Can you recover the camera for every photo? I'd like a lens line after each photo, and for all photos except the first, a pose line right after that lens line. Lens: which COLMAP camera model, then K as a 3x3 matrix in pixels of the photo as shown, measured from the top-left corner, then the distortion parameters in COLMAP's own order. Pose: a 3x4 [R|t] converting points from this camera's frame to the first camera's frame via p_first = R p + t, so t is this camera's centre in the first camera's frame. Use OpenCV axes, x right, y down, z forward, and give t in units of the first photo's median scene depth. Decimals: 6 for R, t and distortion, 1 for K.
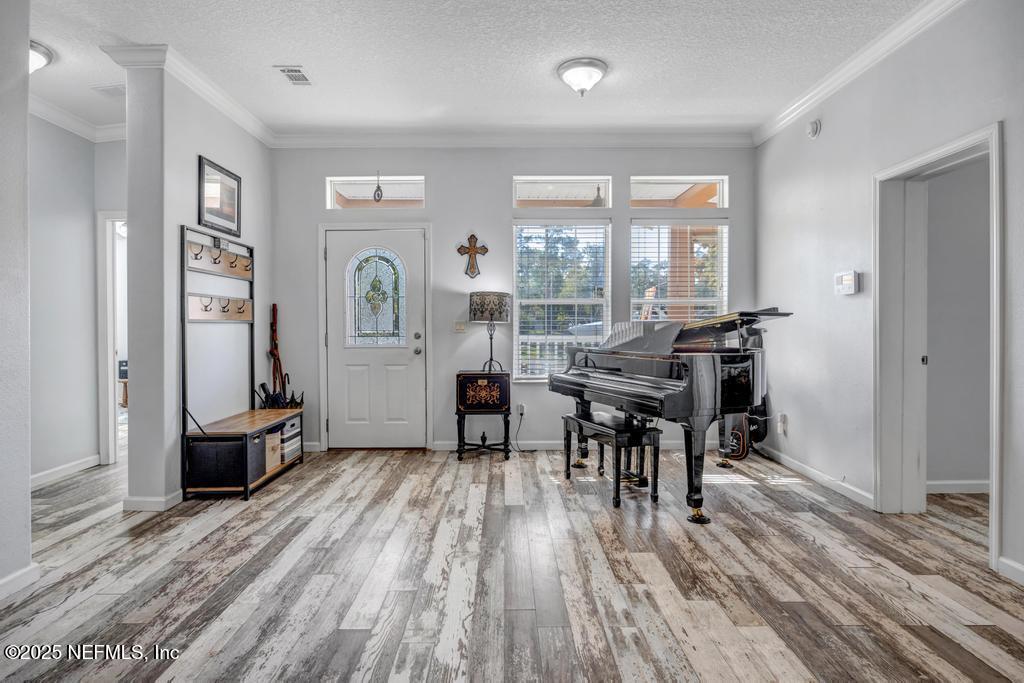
lens RADIAL K [[564.1, 0, 512.2], [0, 564.1, 326.7], [0, 0, 1]] dist [-0.017396, 0.000658]
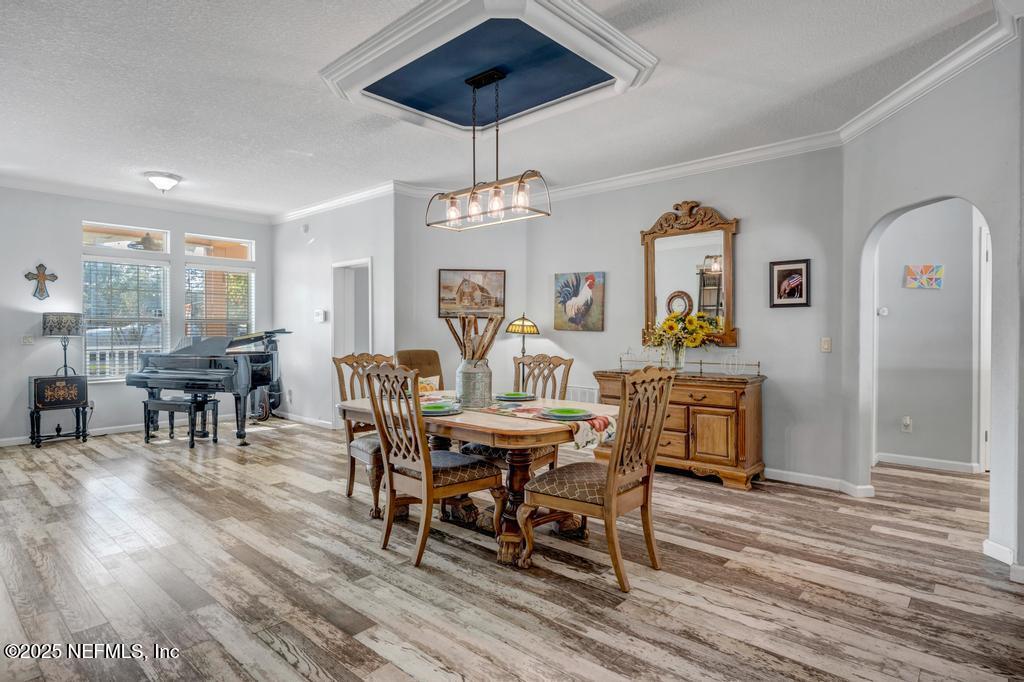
lens RADIAL K [[564.1, 0, 512.7], [0, 564.1, 337.4], [0, 0, 1]] dist [-0.017396, 0.000658]
pose [[0.686297, -0.006708, 0.727290, -0.289037], [0.004173, 0.999977, 0.005285, -0.009013], [-0.727309, -0.000592, 0.686309, -0.655355]]
